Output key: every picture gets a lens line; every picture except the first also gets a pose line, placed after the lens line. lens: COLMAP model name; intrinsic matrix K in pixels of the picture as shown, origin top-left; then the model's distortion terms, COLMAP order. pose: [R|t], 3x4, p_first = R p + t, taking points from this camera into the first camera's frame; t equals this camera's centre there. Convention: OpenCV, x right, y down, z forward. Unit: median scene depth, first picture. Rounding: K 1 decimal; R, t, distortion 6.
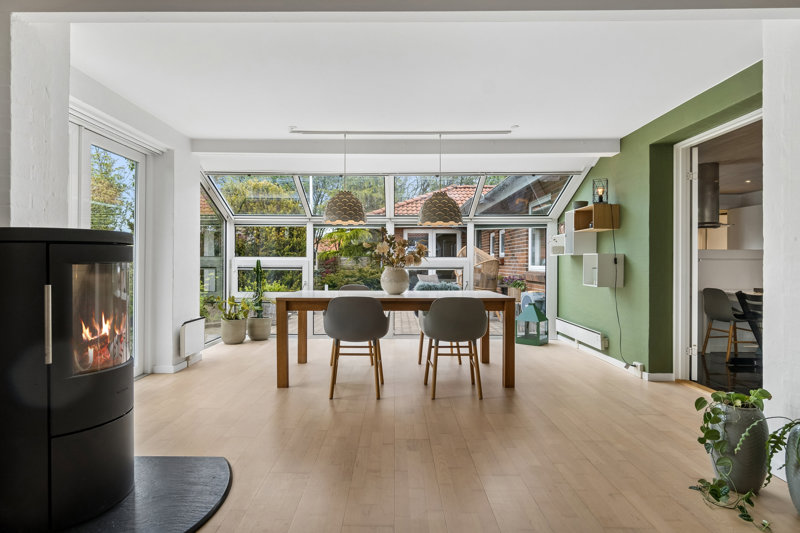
lens RADIAL K [[445.8, 0, 423.9], [0, 445.8, 260.5], [0, 0, 1]] dist [0.001677, -0.000203]
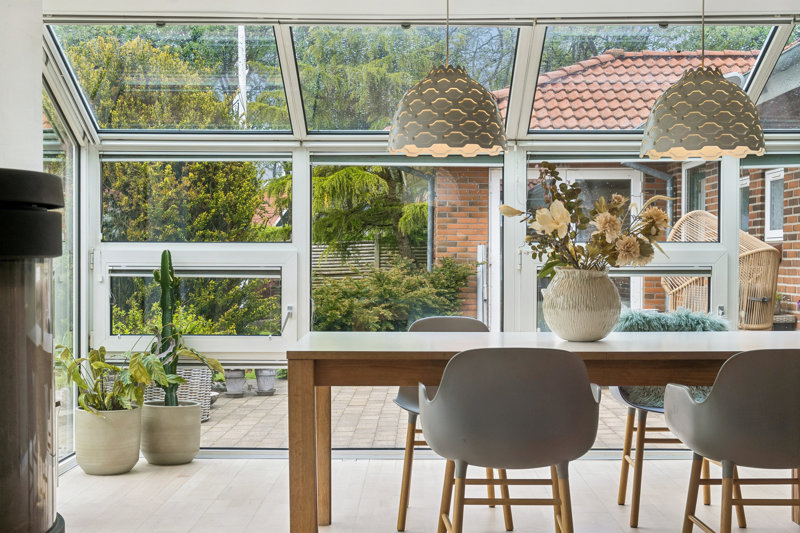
lens RADIAL K [[1187.8, 0, 397.8], [0, 1187.8, 269.6], [0, 0, 1]] dist [0.015384, 0.000000]
pose [[0.999999, -0.001117, -0.000925, -0.174028], [0.001131, 0.999889, 0.014837, 0.000012], [0.000908, -0.014838, 0.999890, 0.000380]]
